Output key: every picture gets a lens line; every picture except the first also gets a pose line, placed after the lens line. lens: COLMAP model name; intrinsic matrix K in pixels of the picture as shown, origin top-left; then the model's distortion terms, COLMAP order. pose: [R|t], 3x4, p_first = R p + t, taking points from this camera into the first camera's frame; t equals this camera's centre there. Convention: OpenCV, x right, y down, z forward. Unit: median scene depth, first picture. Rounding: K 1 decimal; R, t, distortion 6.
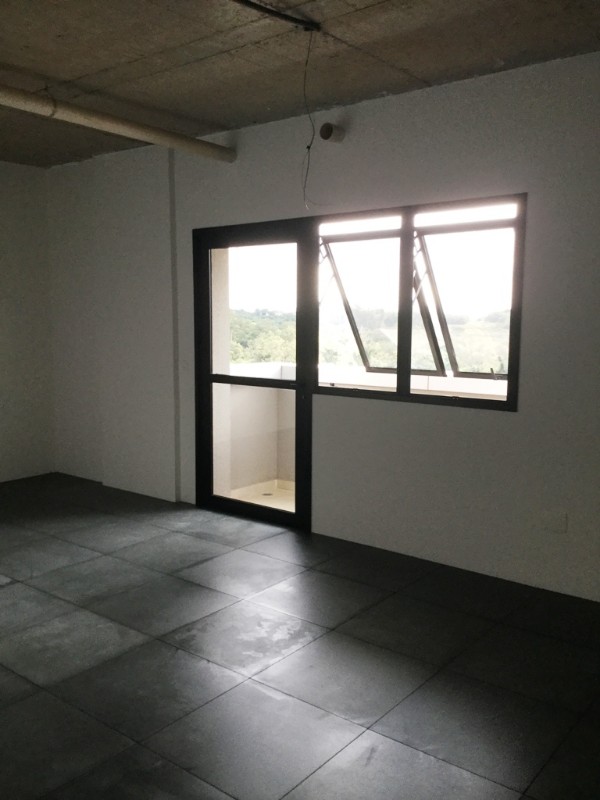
lens RADIAL K [[739.5, 0, 281.4], [0, 739.5, 387.6], [0, 0, 1]] dist [0.124460, 0.001160]
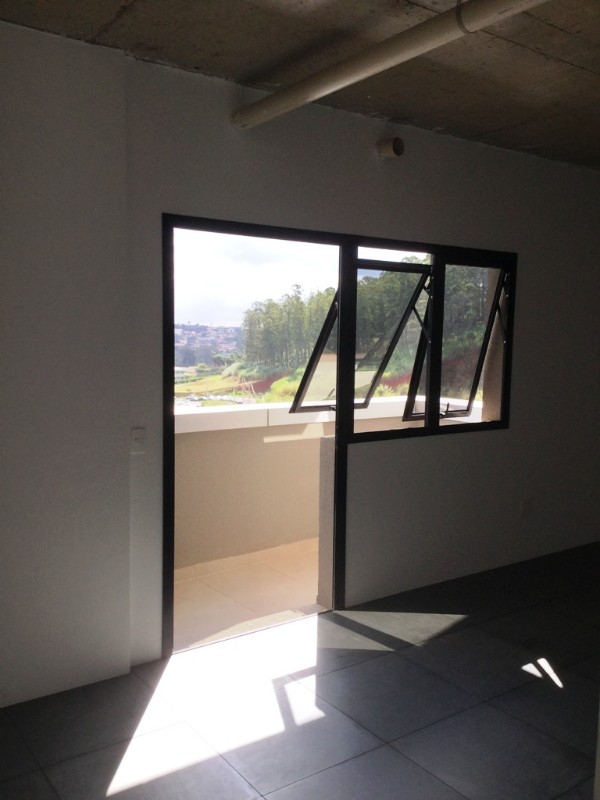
lens RADIAL K [[716.2, 0, 295.7], [0, 716.2, 398.9], [0, 0, 1]] dist [0.048797, -0.086176]
pose [[0.268928, -0.087577, 0.959170, -0.737475], [0.077701, 0.994584, 0.069025, -0.101590], [-0.960021, 0.055966, 0.274276, 0.813485]]
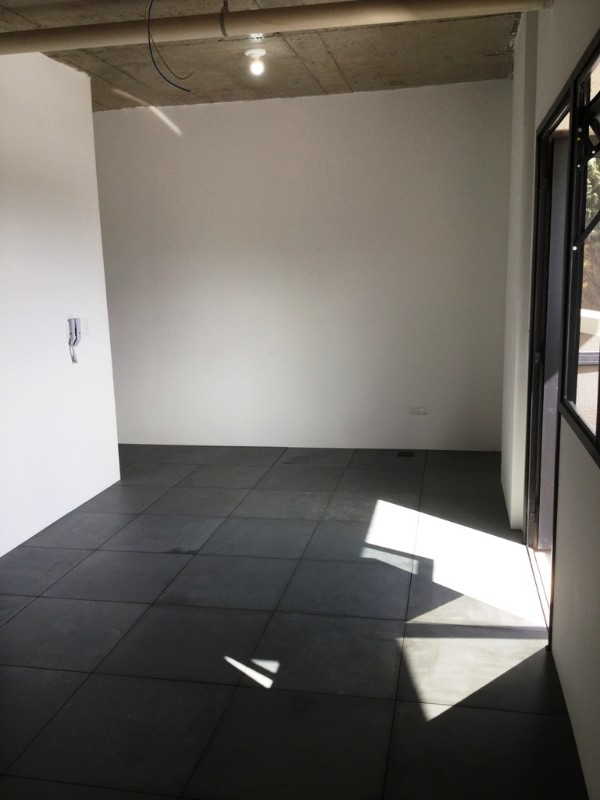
lens RADIAL K [[716.2, 0, 295.7], [0, 716.2, 398.9], [0, 0, 1]] dist [0.048797, -0.086176]
pose [[0.452519, 0.154980, -0.878185, 0.410334], [-0.059666, 0.987838, 0.143586, -0.066752], [0.889757, -0.012578, 0.456262, 0.570225]]
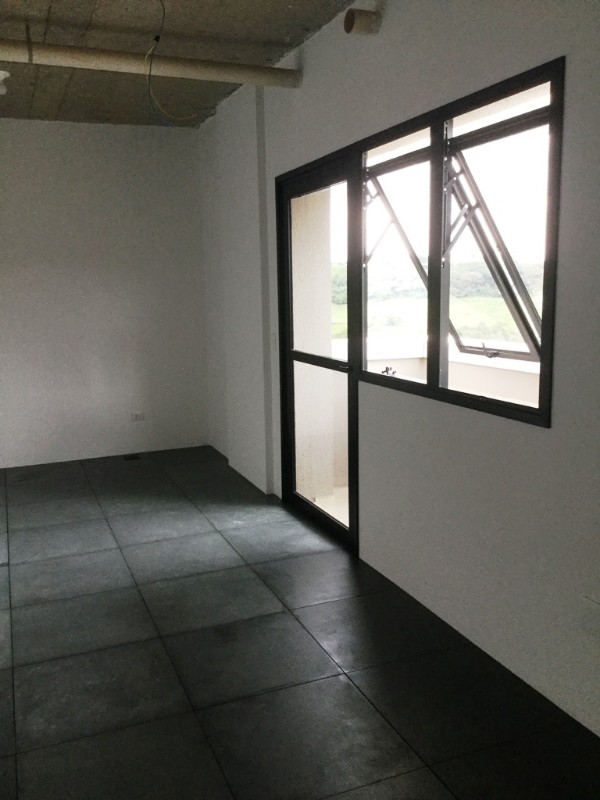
lens RADIAL K [[716.2, 0, 295.7], [0, 716.2, 398.9], [0, 0, 1]] dist [0.048797, -0.086176]
pose [[0.878564, 0.053888, -0.474575, 0.329364], [-0.024428, 0.997384, 0.068029, -0.020696], [0.477000, -0.048175, 0.877582, 0.314660]]
